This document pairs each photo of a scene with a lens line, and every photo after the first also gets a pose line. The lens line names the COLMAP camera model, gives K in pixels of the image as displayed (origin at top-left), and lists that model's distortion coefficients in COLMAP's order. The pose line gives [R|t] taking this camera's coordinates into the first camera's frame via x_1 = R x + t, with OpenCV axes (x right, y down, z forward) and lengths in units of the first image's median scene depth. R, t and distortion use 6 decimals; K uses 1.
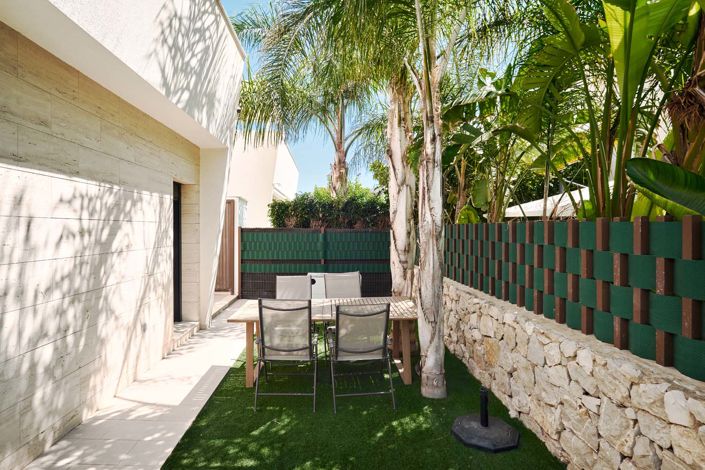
lens RADIAL K [[345.3, 0, 352.9], [0, 345.3, 232.4], [0, 0, 1]] dist [-0.001038, -0.000154]
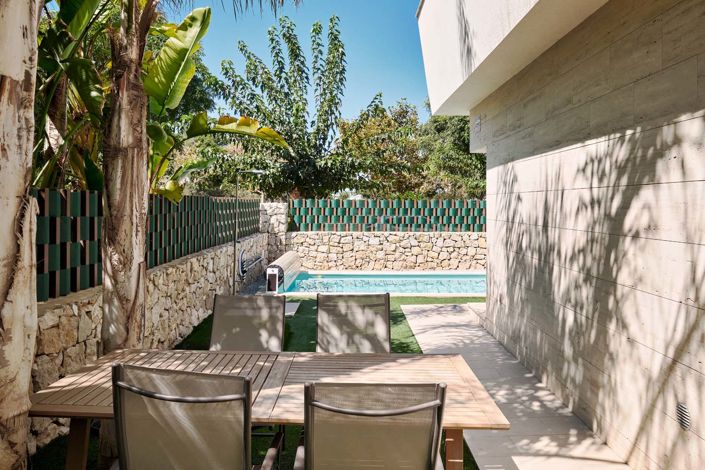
lens RADIAL K [[512.8, 0, 352.5], [0, 512.8, 232.5], [0, 0, 1]] dist [-0.002049, -0.000447]
pose [[-0.995903, -0.022795, 0.087510, -0.301028], [-0.018071, 0.998356, 0.054399, 0.013737], [-0.088606, 0.052595, -0.994677, 2.214912]]
